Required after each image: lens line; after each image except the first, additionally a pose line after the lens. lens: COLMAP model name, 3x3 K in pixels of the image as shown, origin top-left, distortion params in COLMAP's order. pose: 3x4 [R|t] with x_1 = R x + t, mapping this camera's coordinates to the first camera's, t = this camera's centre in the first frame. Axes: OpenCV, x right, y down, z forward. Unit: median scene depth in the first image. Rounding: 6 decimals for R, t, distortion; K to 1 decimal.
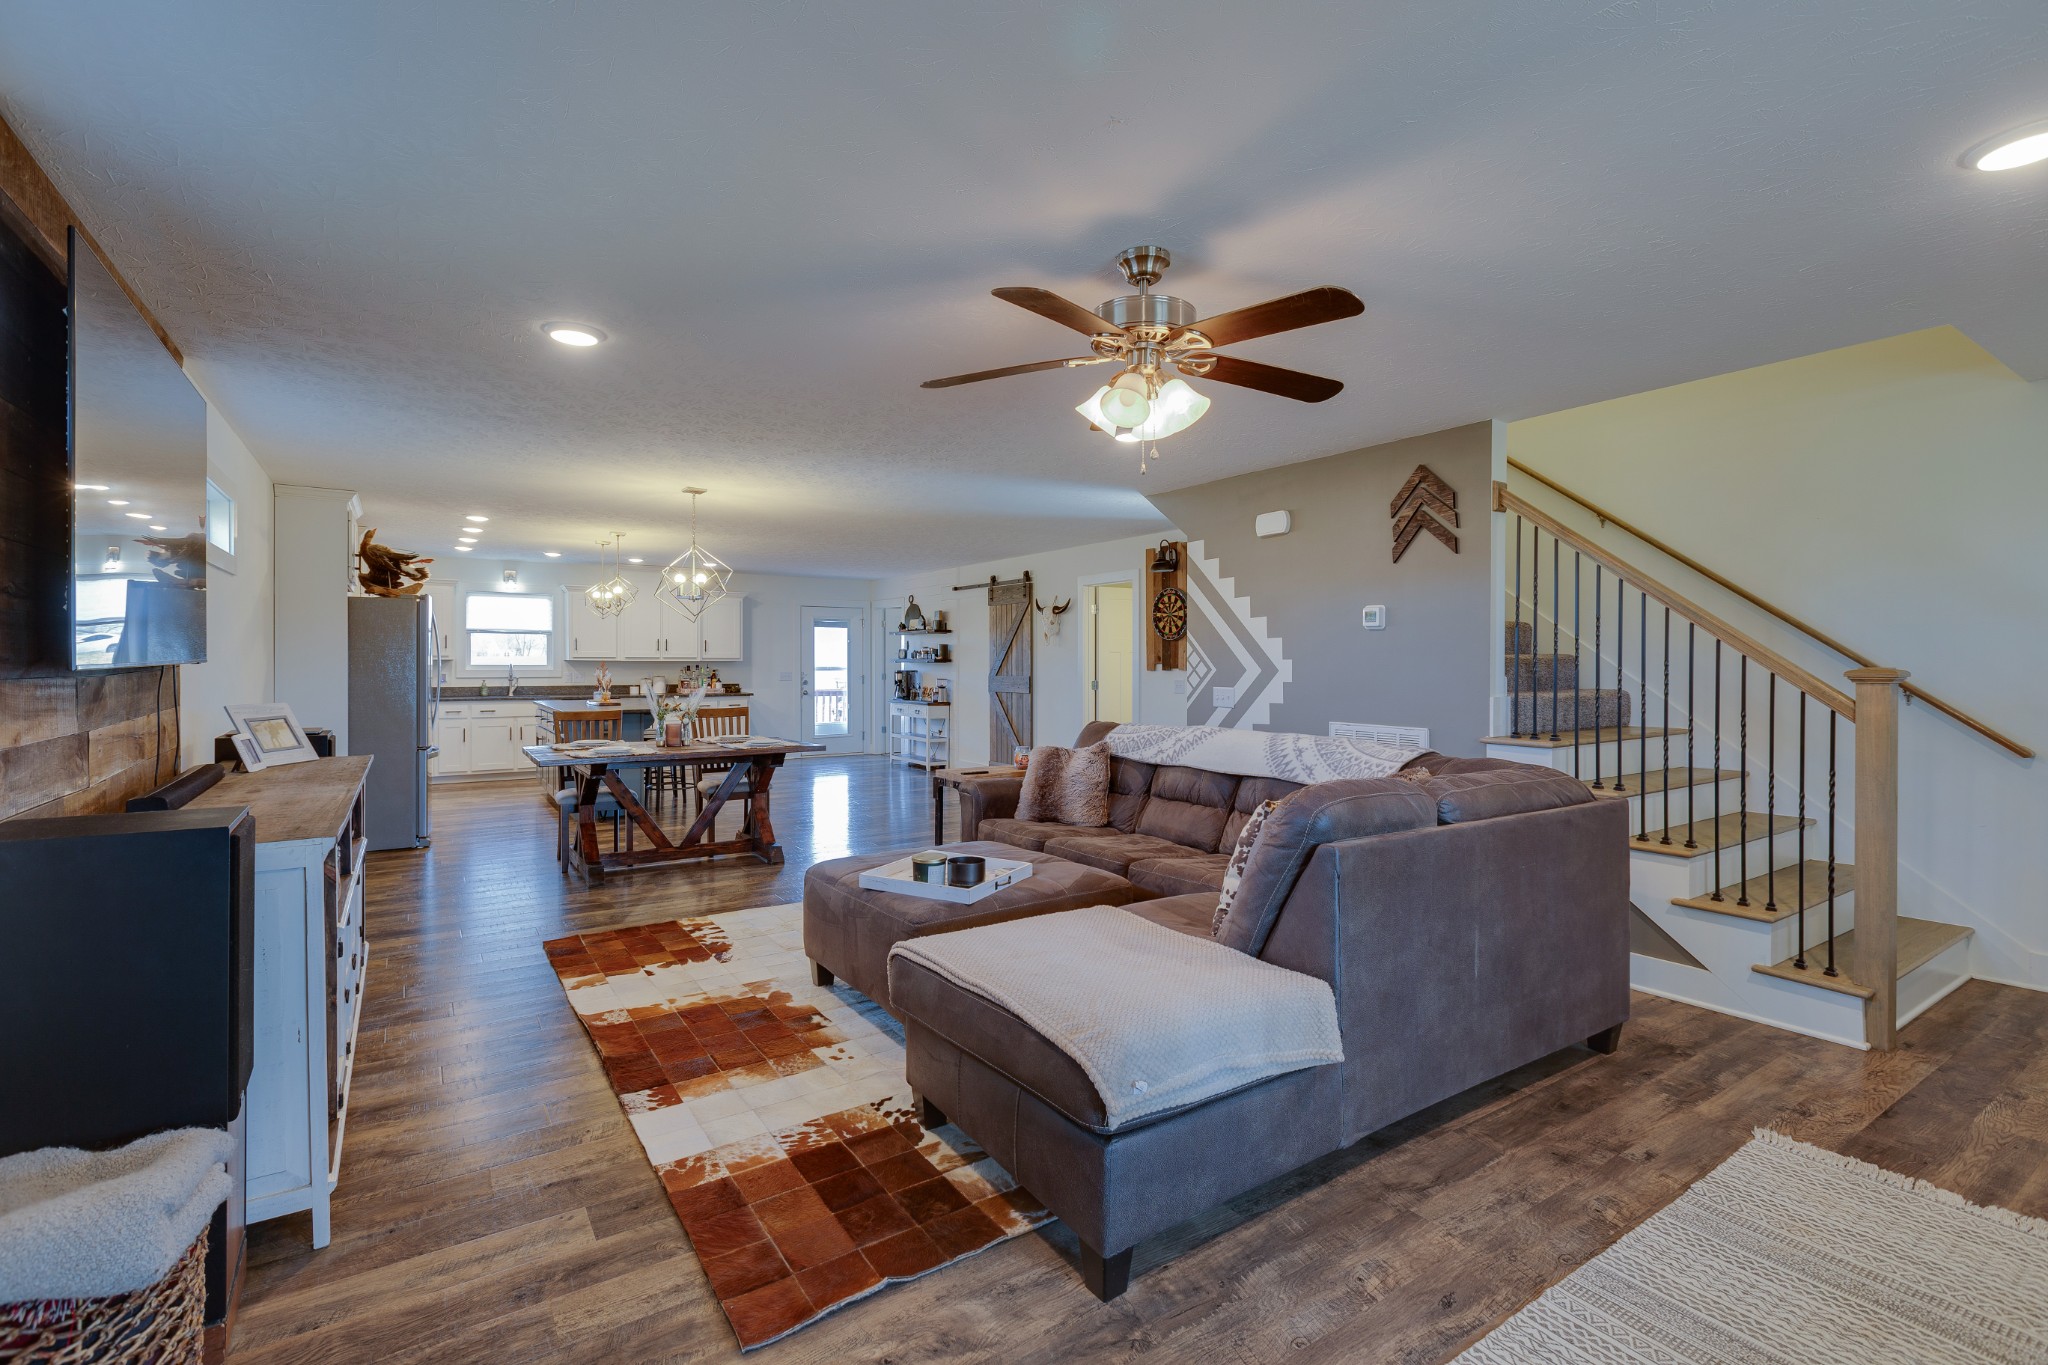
lens RADIAL K [[912.2, 0, 1013.2], [0, 912.2, 667.3], [0, 0, 1]] dist [-0.000271, 0.000098]
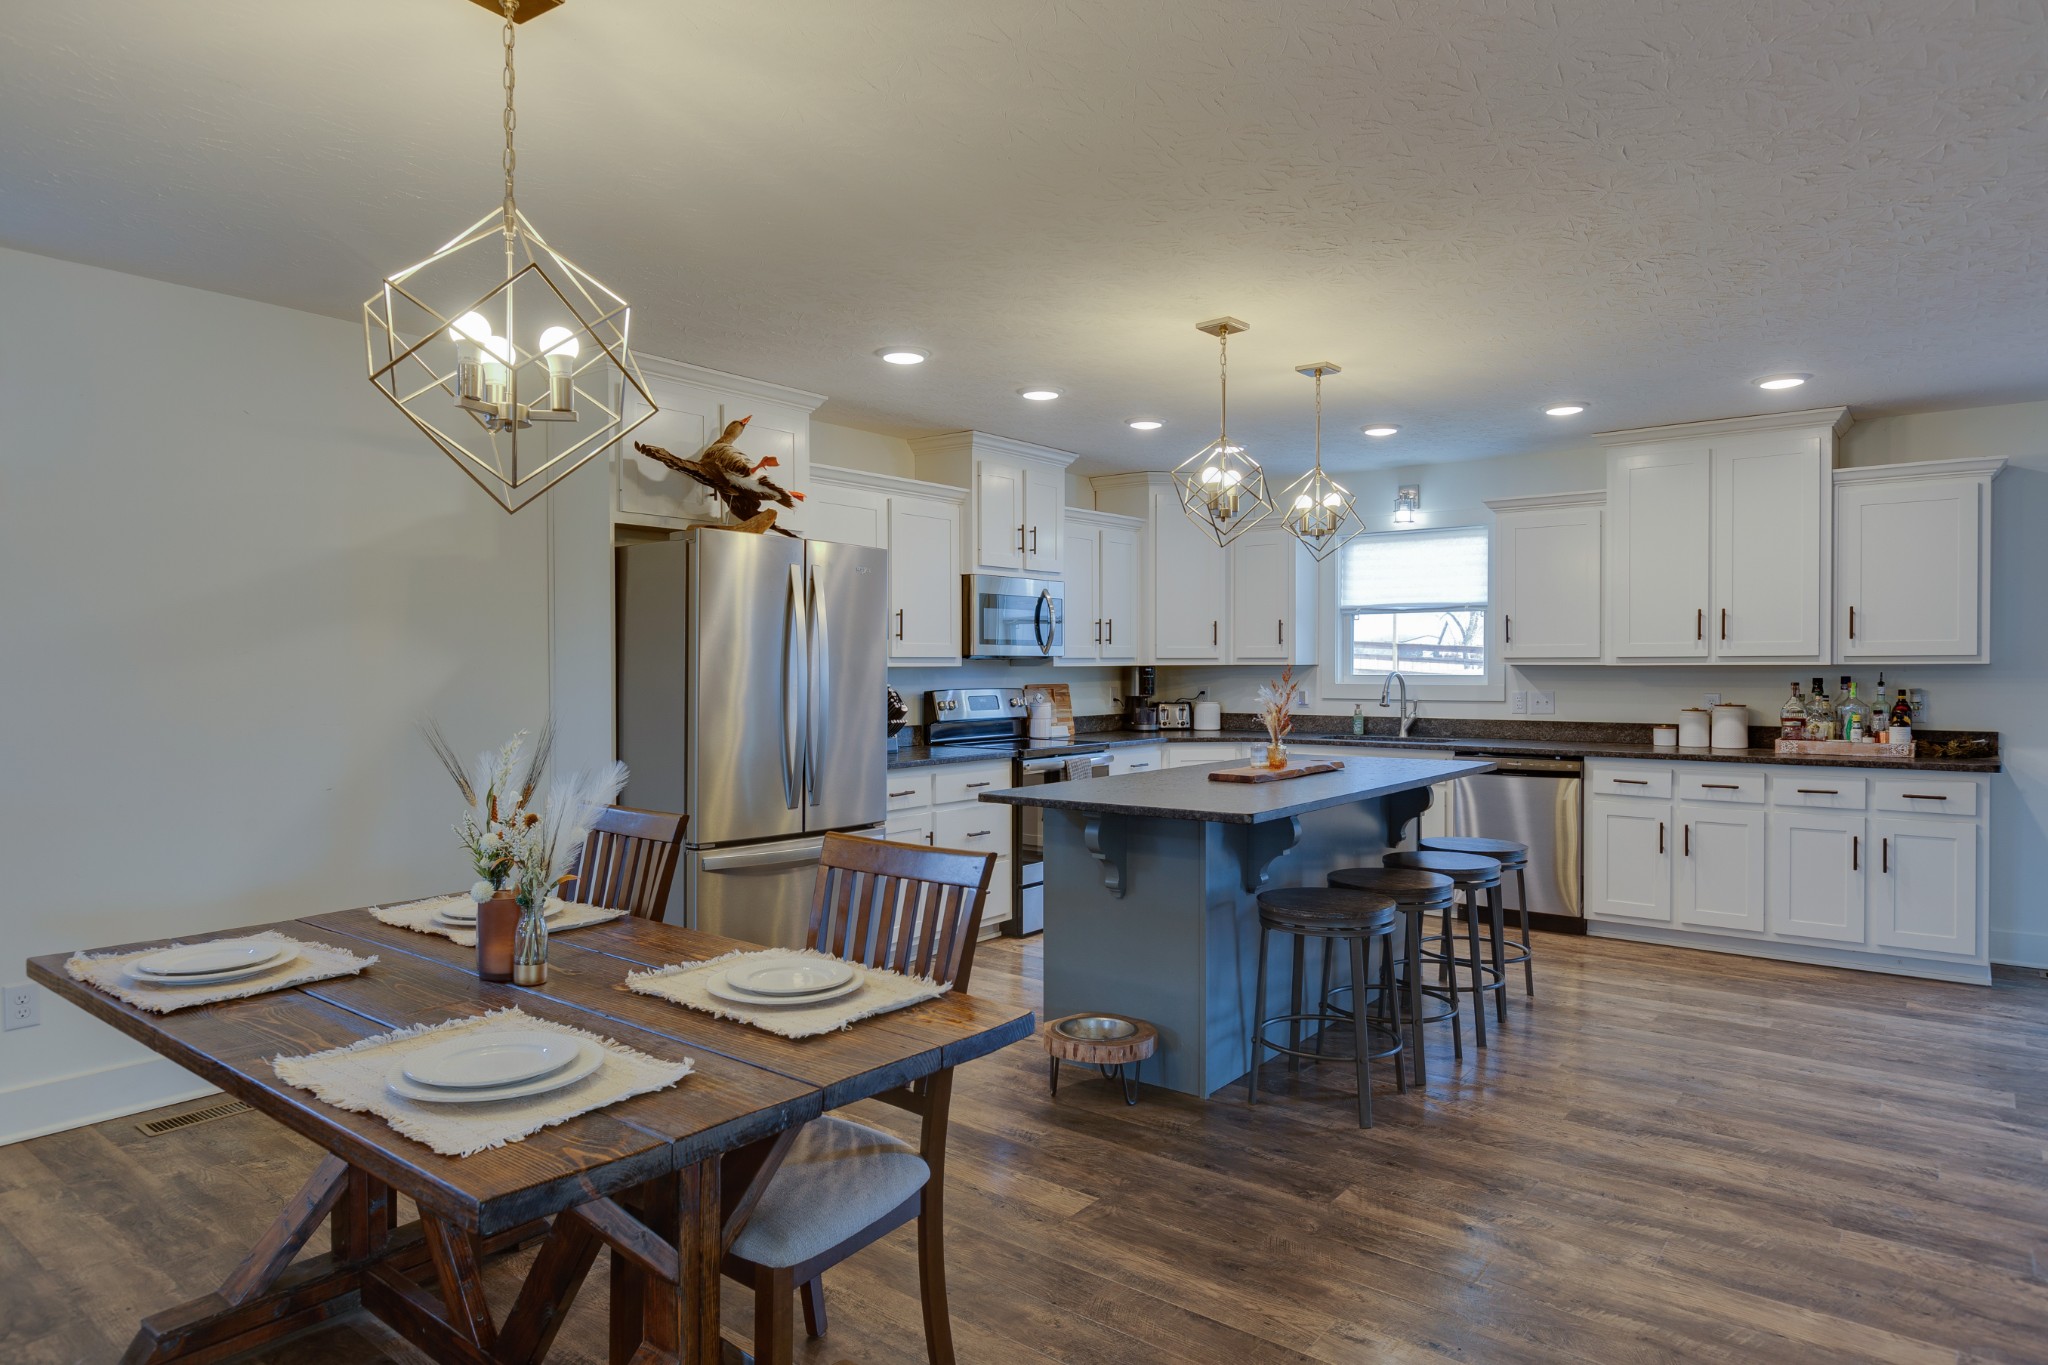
lens RADIAL K [[1198.1, 0, 1024.0], [0, 1198.1, 682.5], [0, 0, 1]] dist [0.004180, -0.000124]
pose [[0.315329, 0.008977, -0.948940, 0.007611], [-0.004772, 0.999958, 0.007874, -0.002616], [0.948970, 0.002045, 0.315358, 0.608881]]
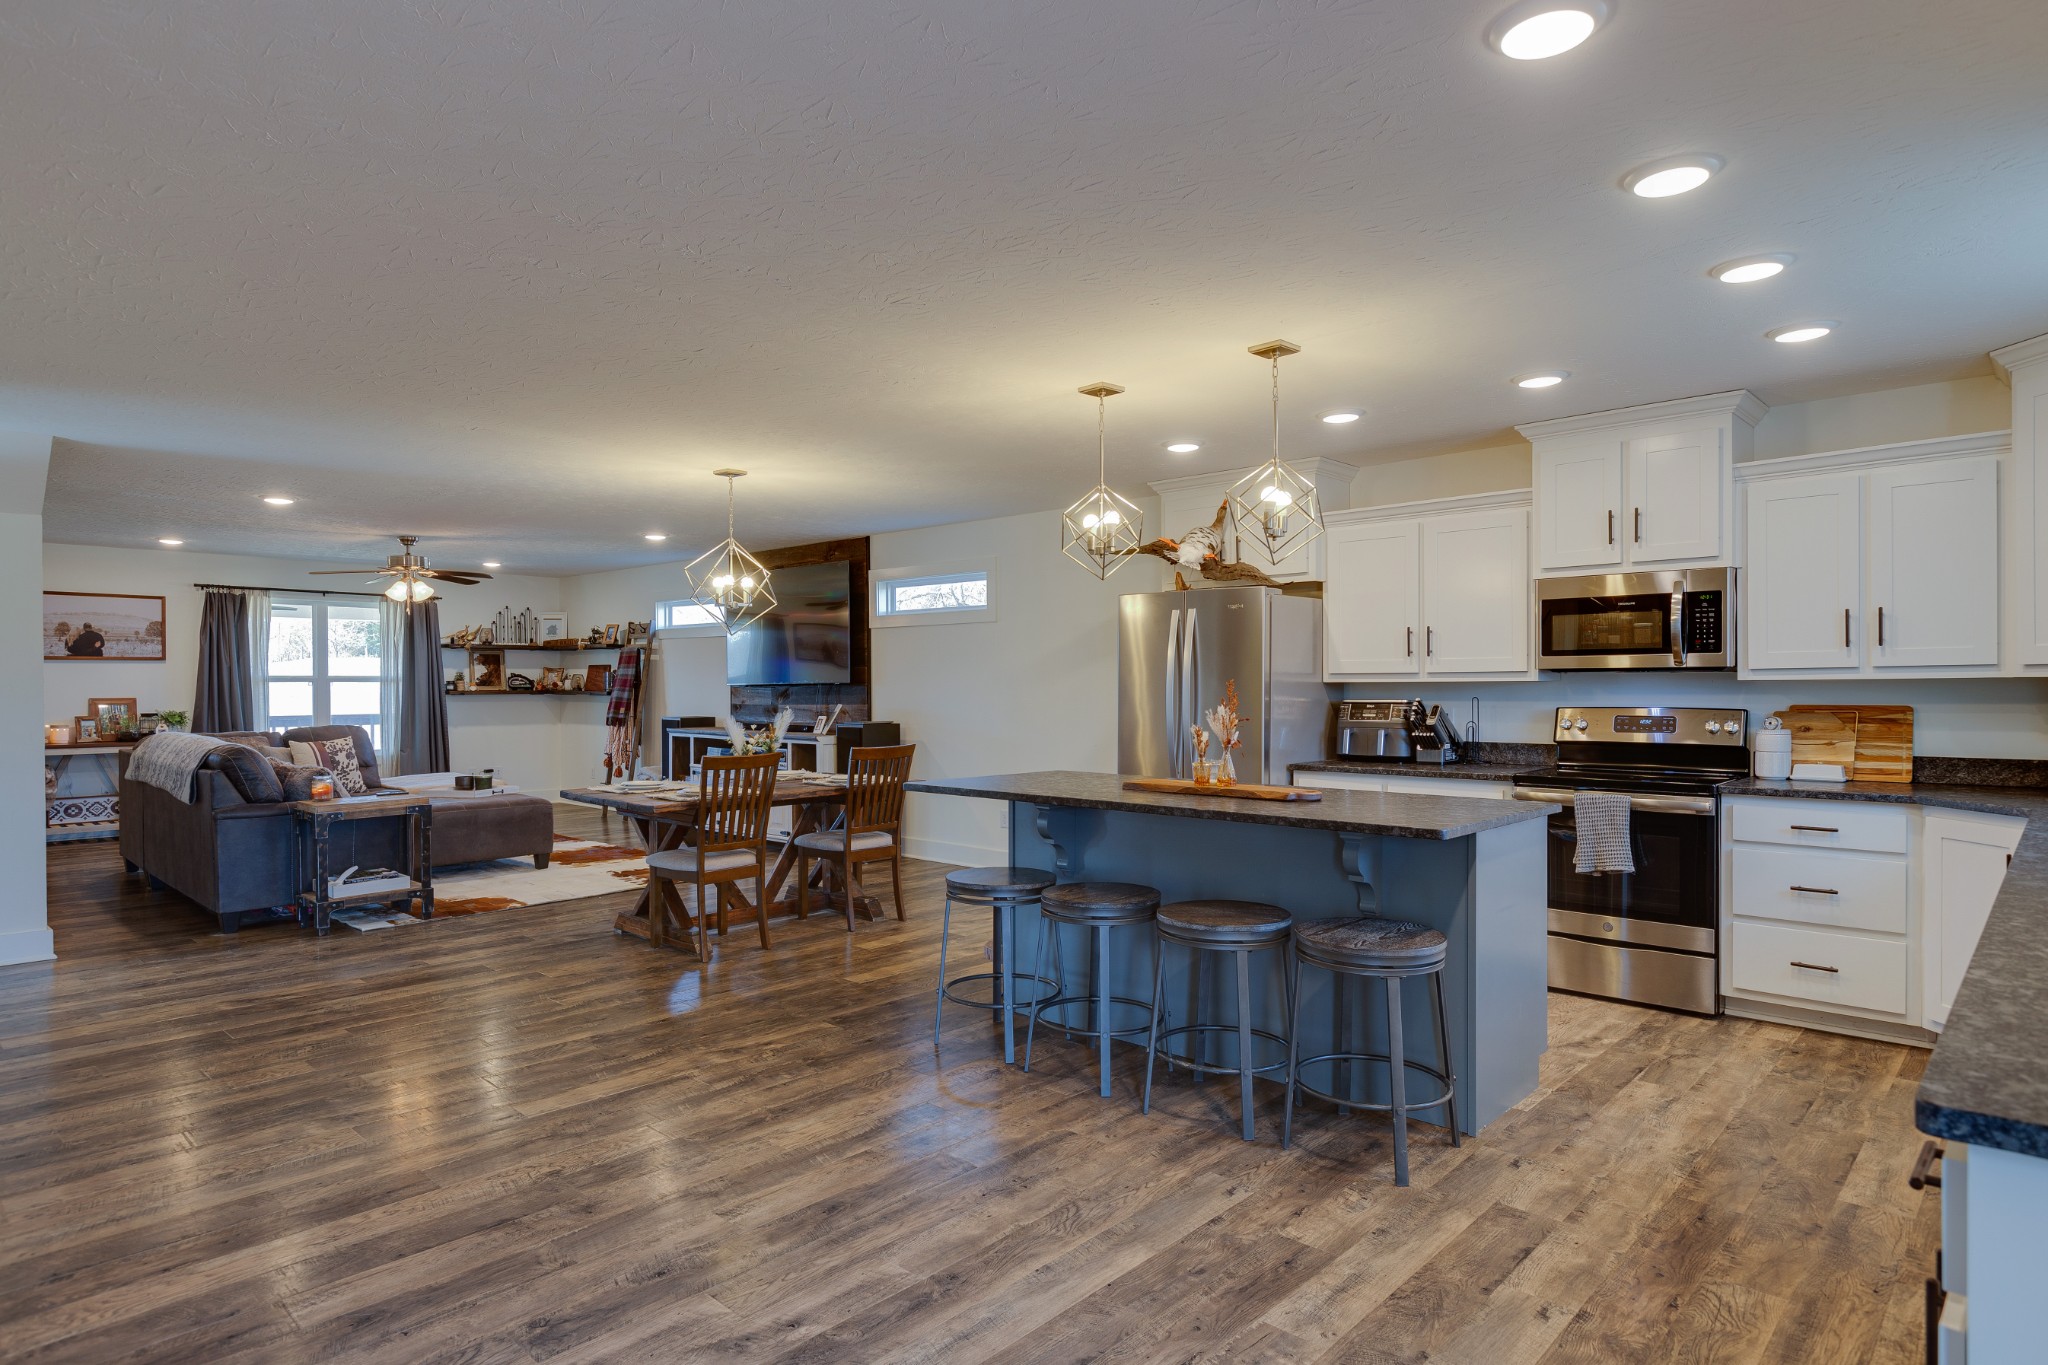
lens RADIAL K [[1139.0, 0, 1017.4], [0, 1139.0, 702.5], [0, 0, 1]] dist [0.001122, -0.001995]
pose [[-0.972022, 0.003031, -0.234871, -0.210859], [-0.002302, 0.999746, 0.022428, -0.007302], [0.234879, 0.022341, -0.971768, 1.203209]]
